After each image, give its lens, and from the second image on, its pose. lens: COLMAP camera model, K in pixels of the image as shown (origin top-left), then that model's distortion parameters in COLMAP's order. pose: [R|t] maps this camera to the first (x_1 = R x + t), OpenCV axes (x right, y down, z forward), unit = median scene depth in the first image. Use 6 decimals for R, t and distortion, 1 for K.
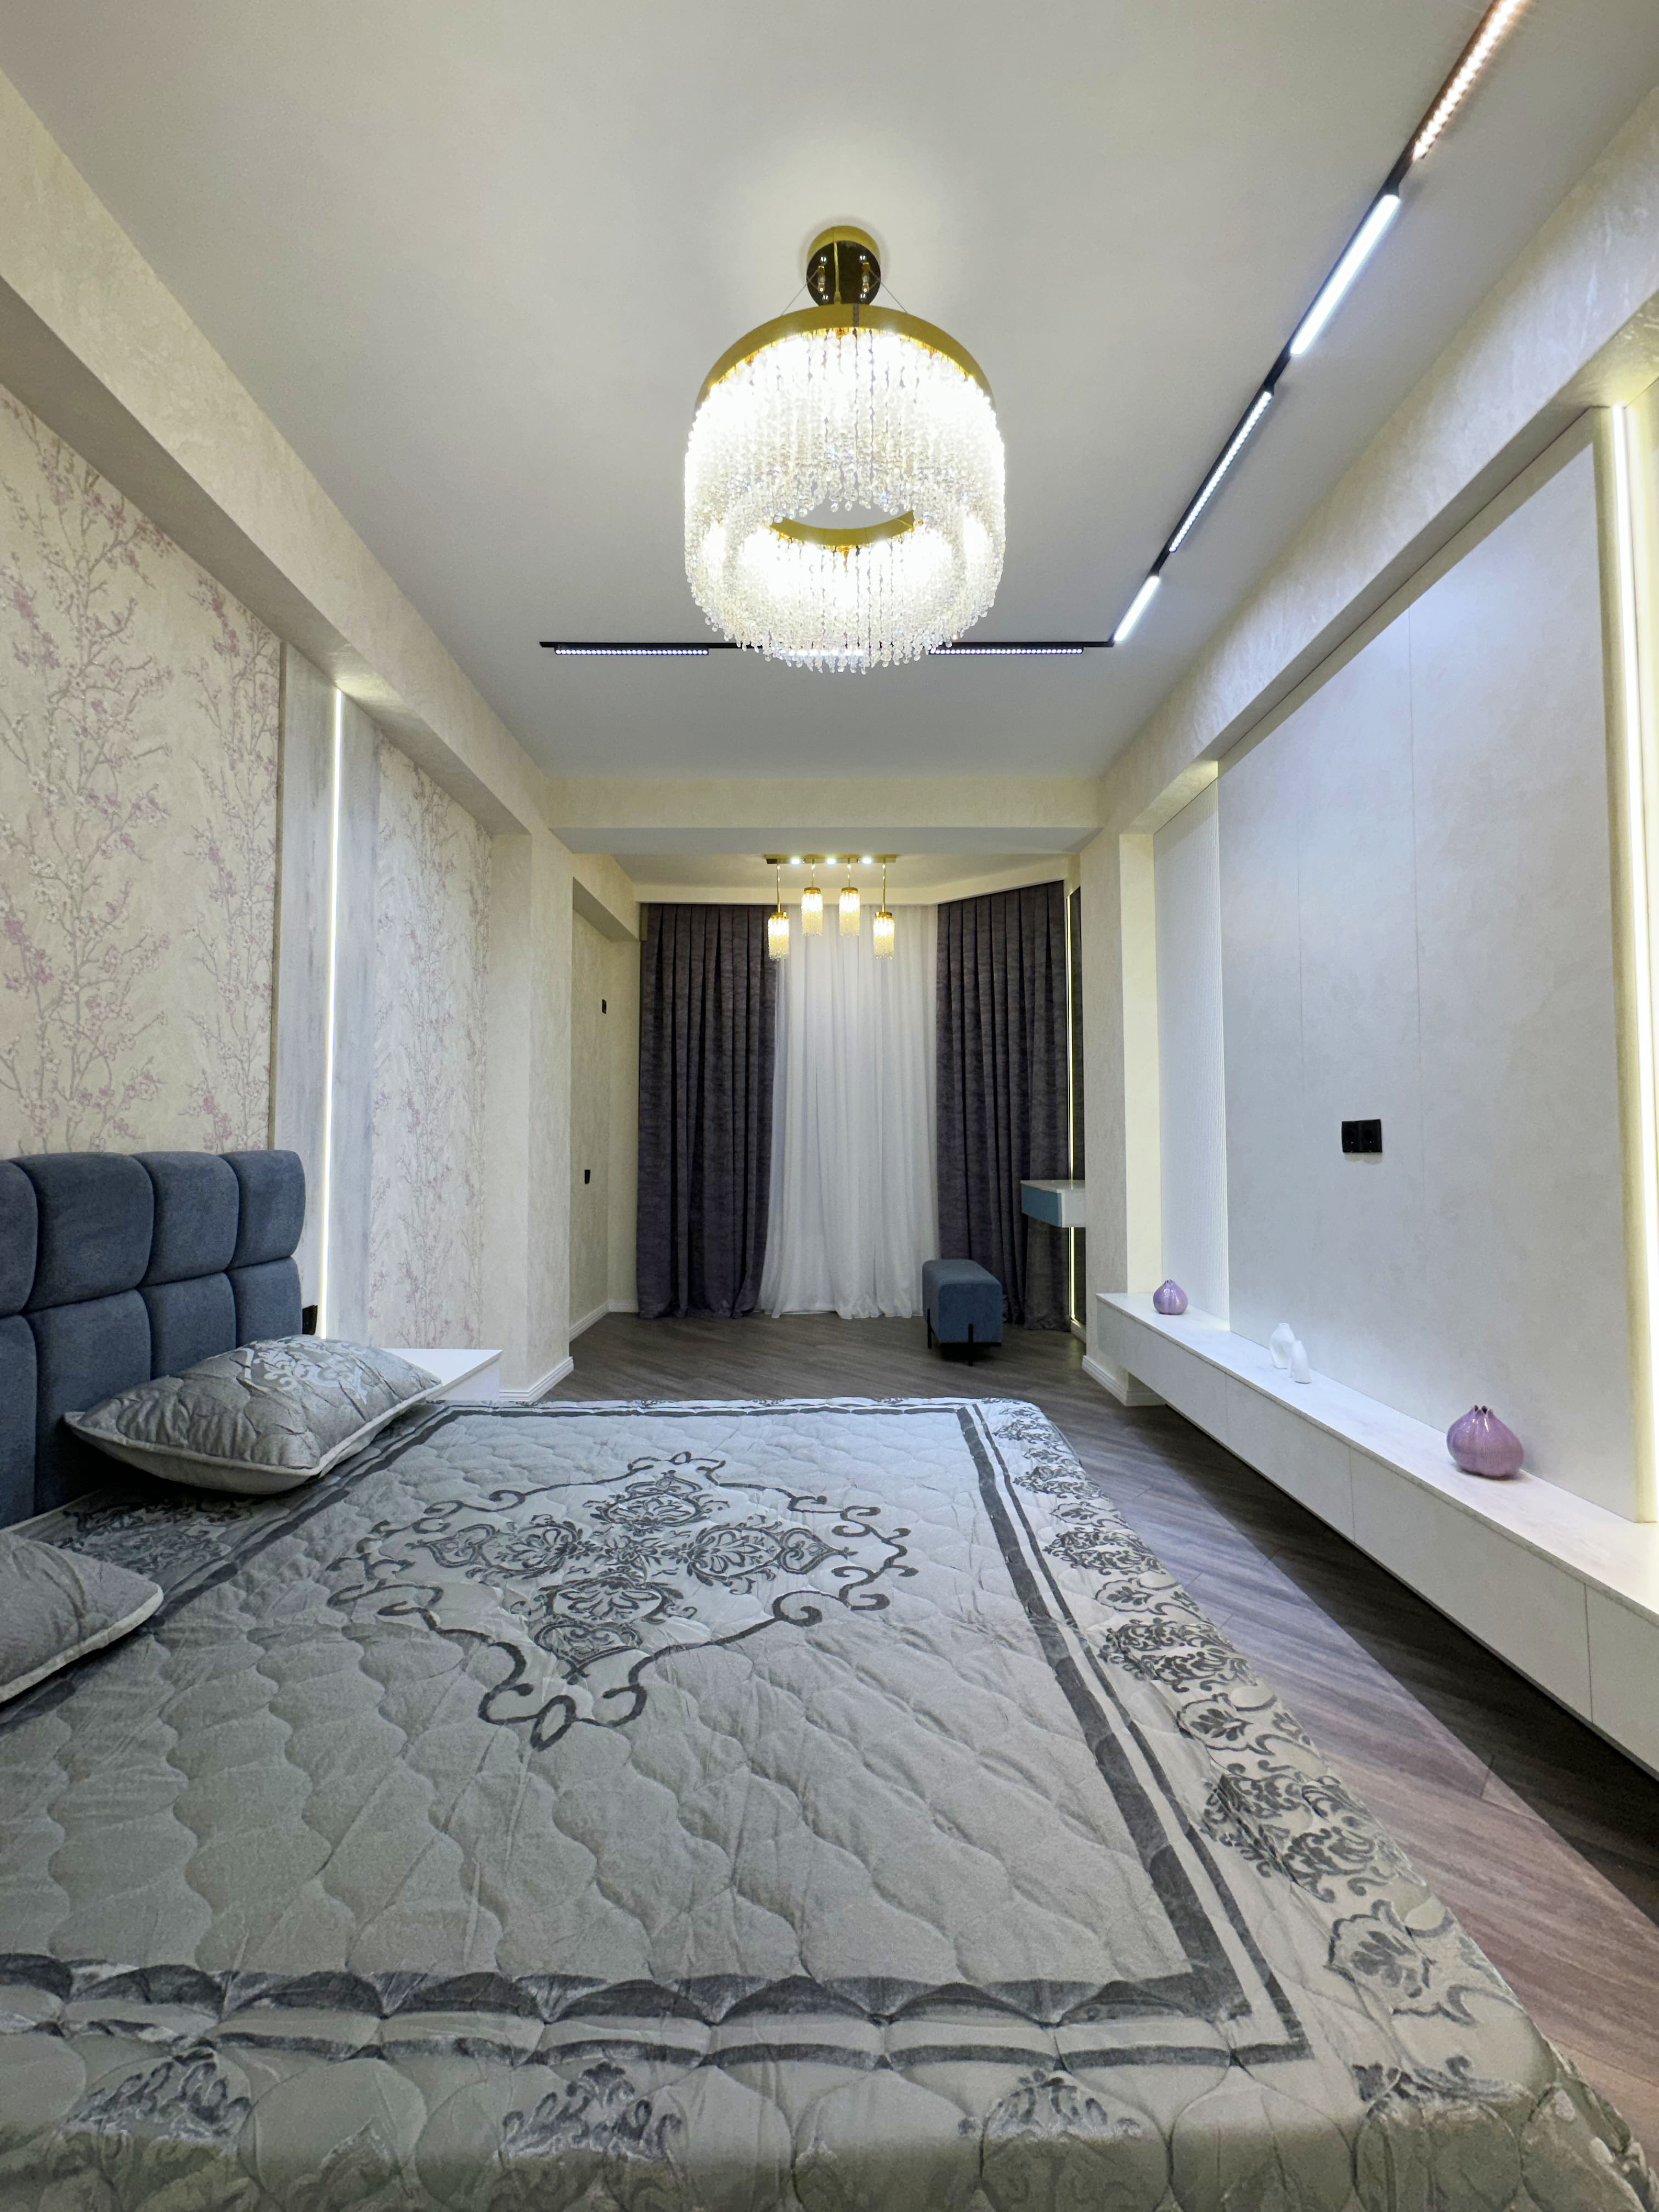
lens RADIAL K [[881.0, 0, 829.5], [0, 881.0, 1106.0], [0, 0, 1]] dist [0.000249, 0.000476]
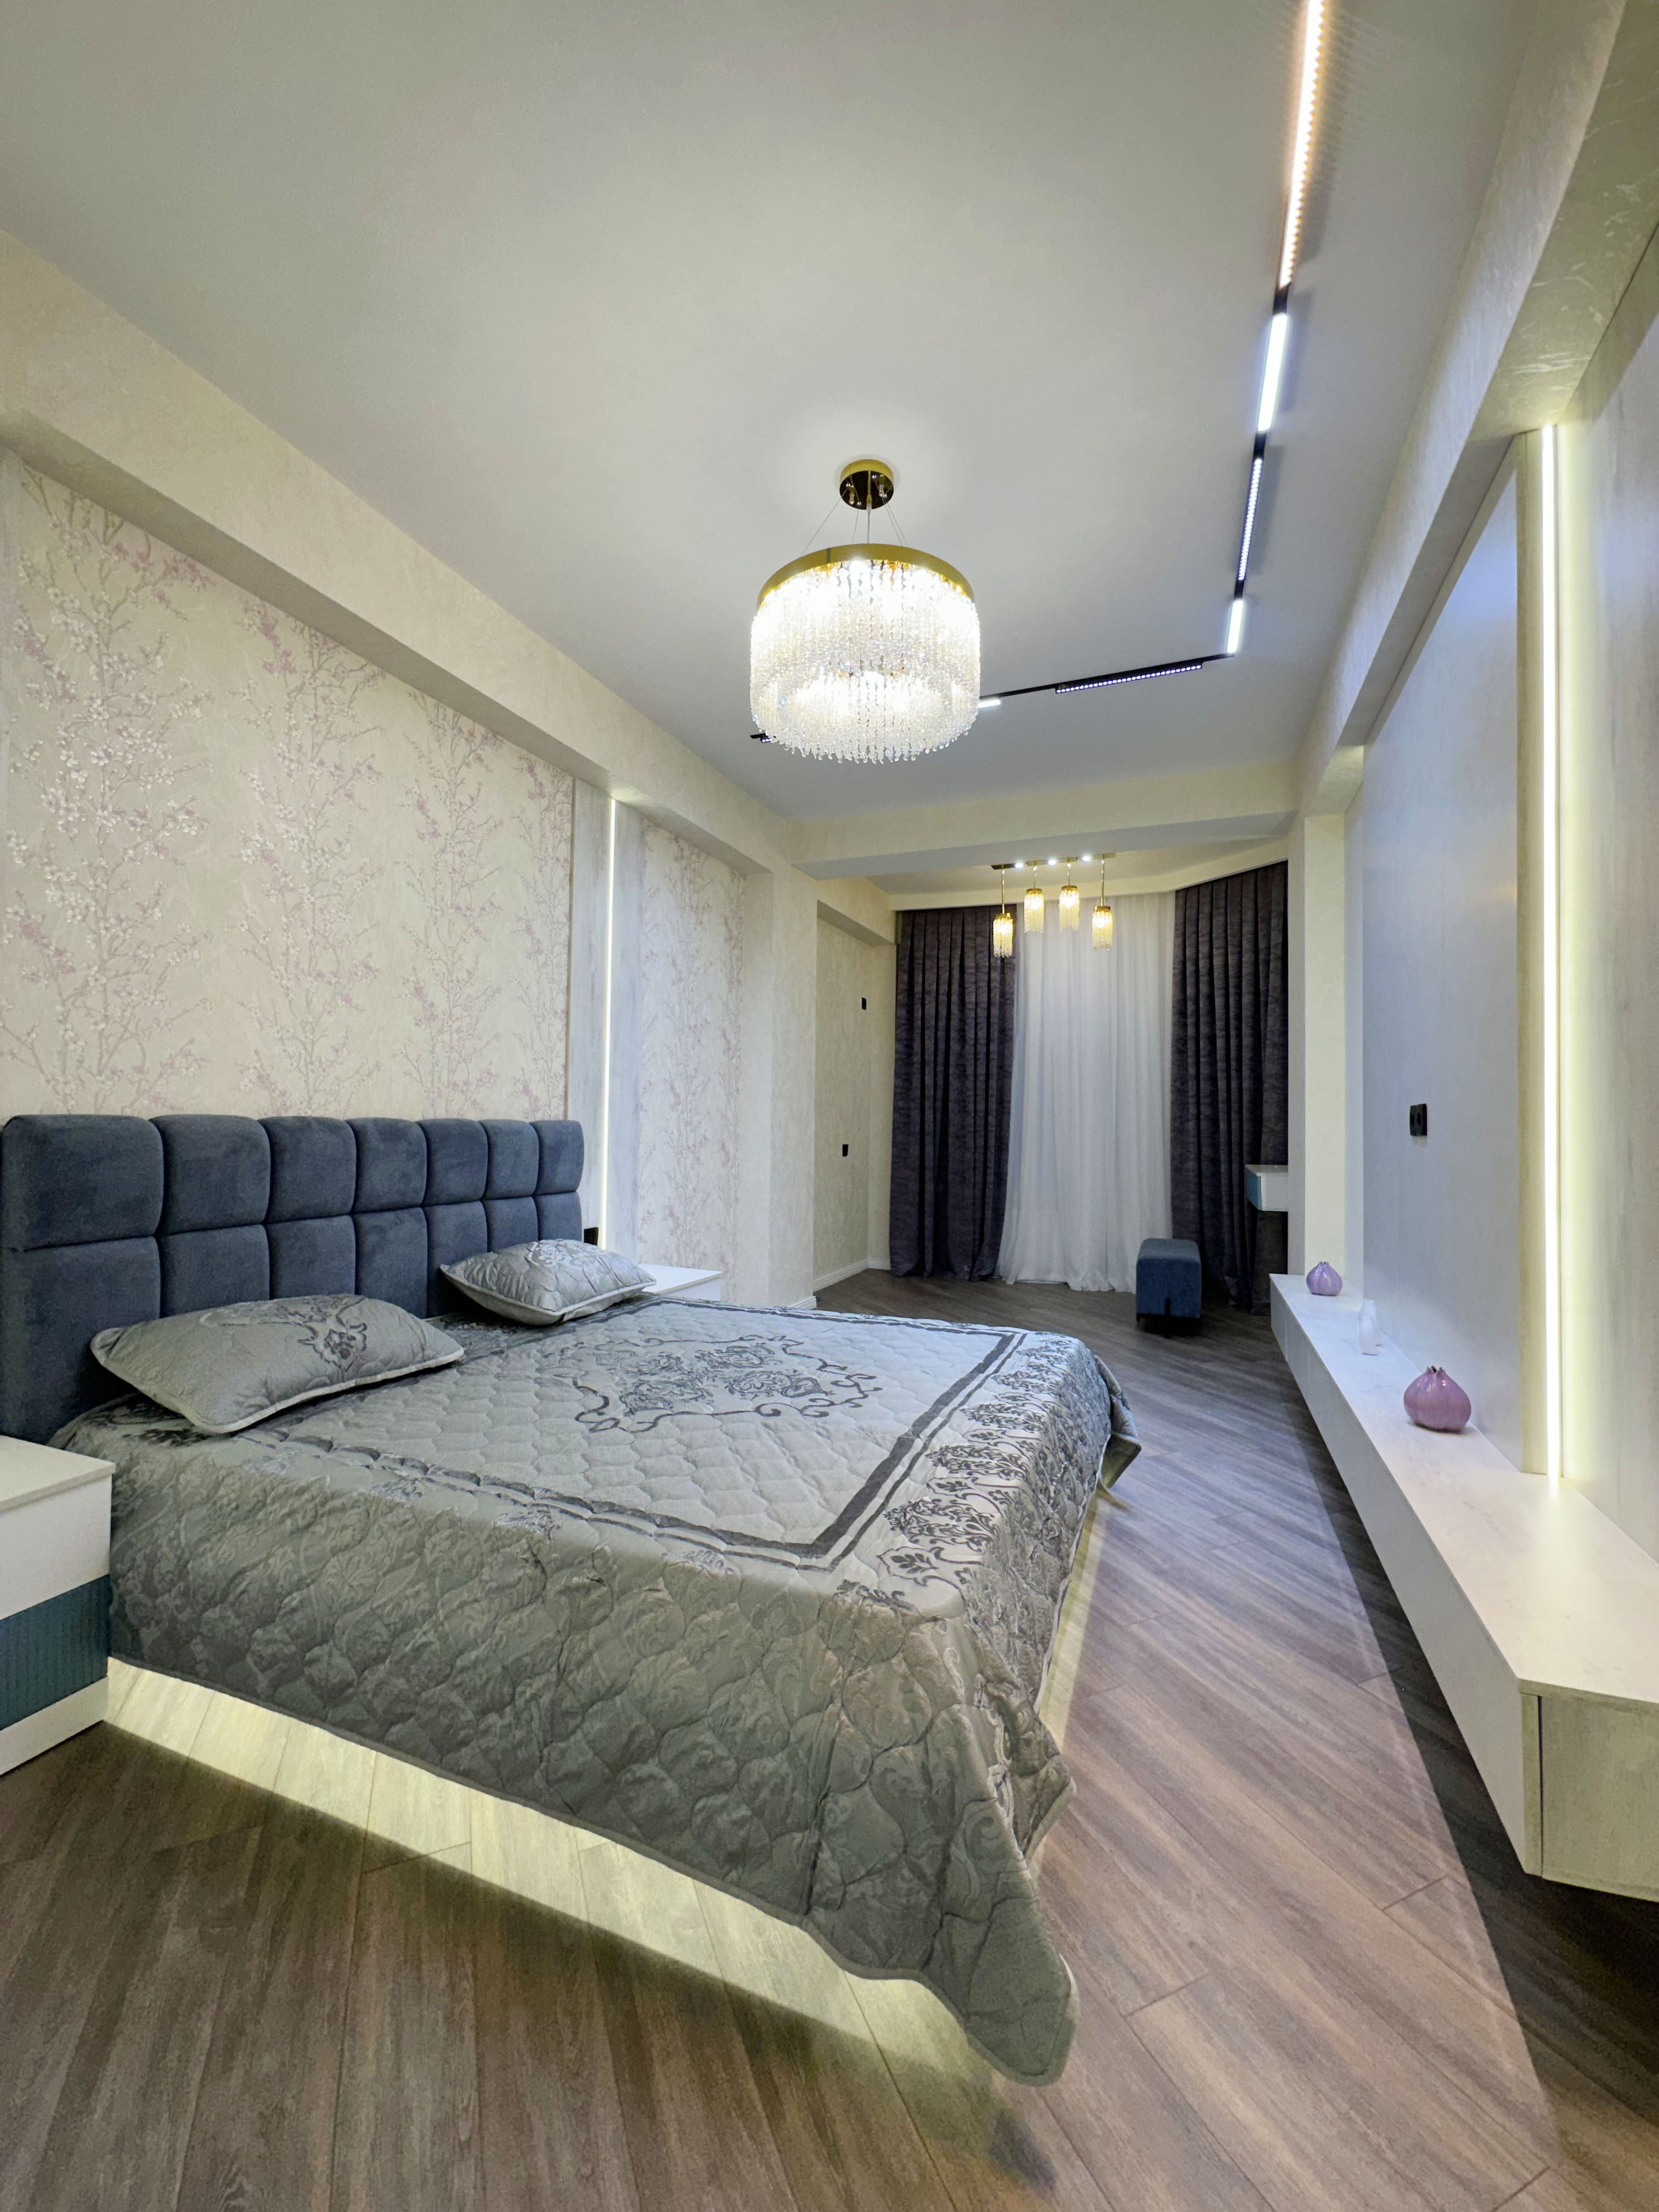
lens RADIAL K [[886.3, 0, 829.5], [0, 886.3, 1106.0], [0, 0, 1]] dist [-0.038106, 0.000145]
pose [[0.925143, 0.006596, -0.379563, 0.221858], [0.000691, 0.999818, 0.019060, -0.001703], [0.379619, -0.017896, 0.924970, -0.139931]]
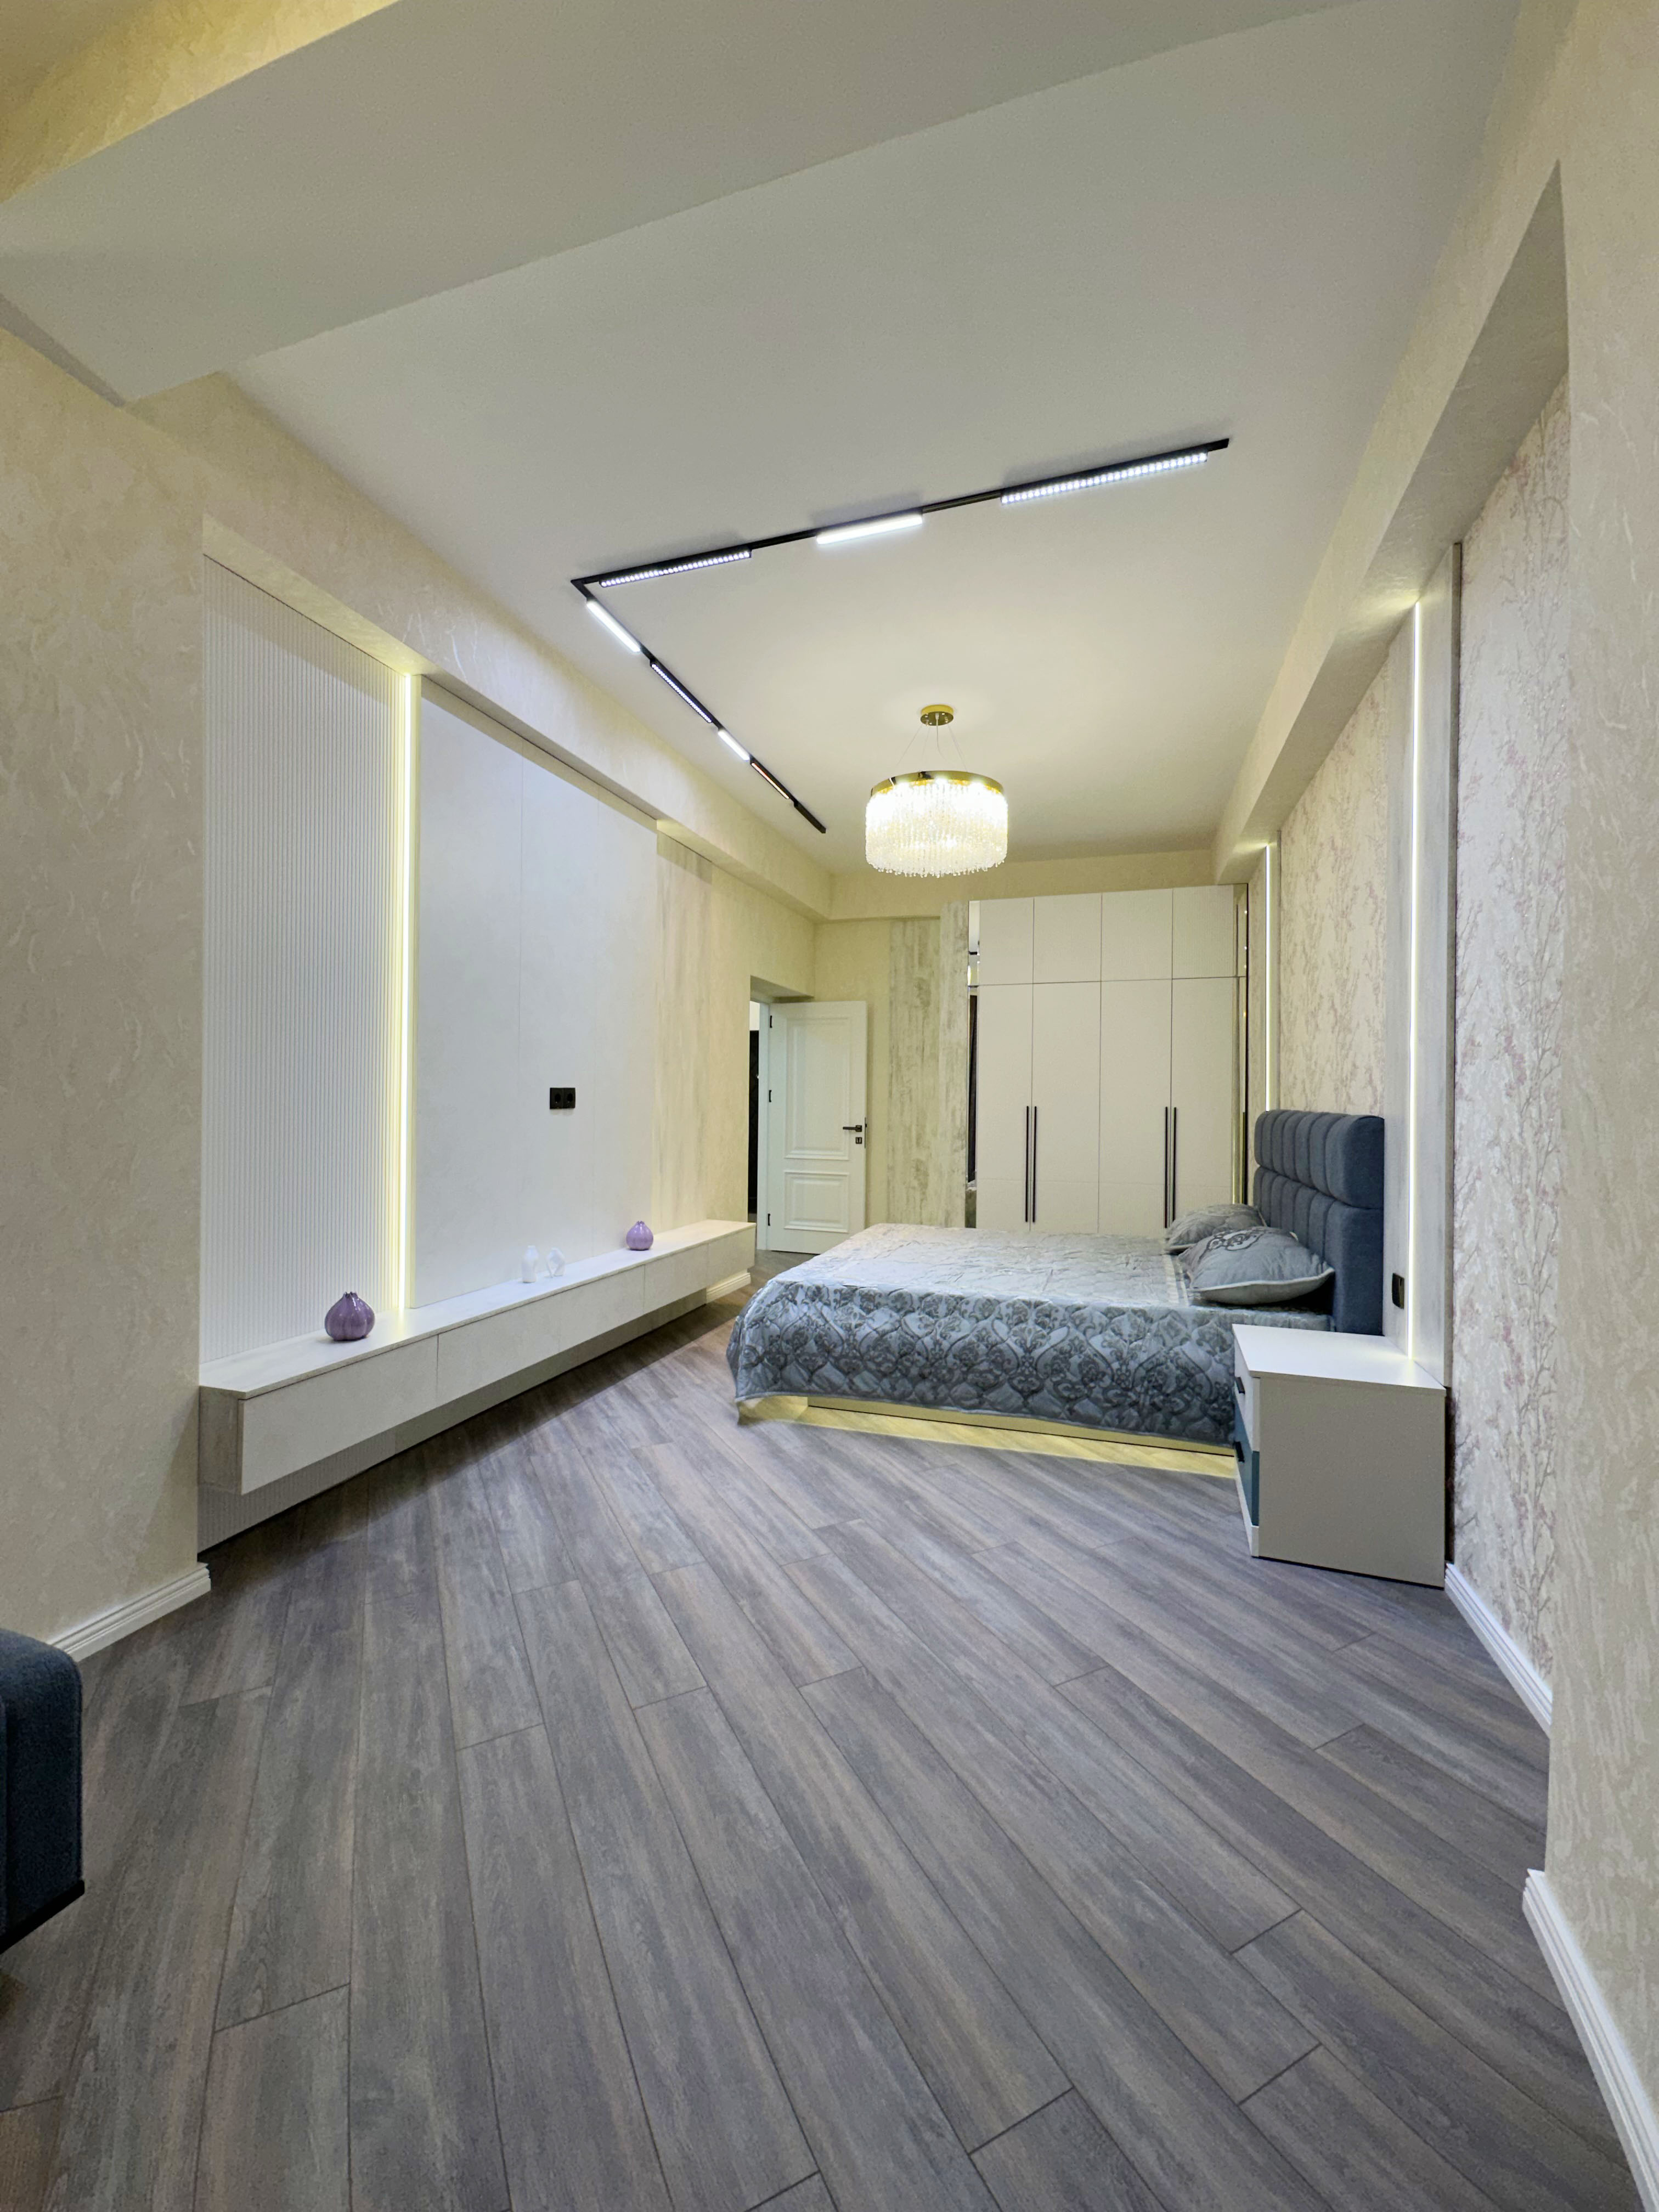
lens RADIAL K [[881.0, 0, 829.5], [0, 881.0, 1106.0], [0, 0, 1]] dist [0.000249, 0.000476]
pose [[-0.949458, -0.009503, 0.313749, -0.194950], [-0.021112, 0.999212, -0.033625, 0.055362], [-0.313182, -0.038549, -0.948910, 1.430126]]
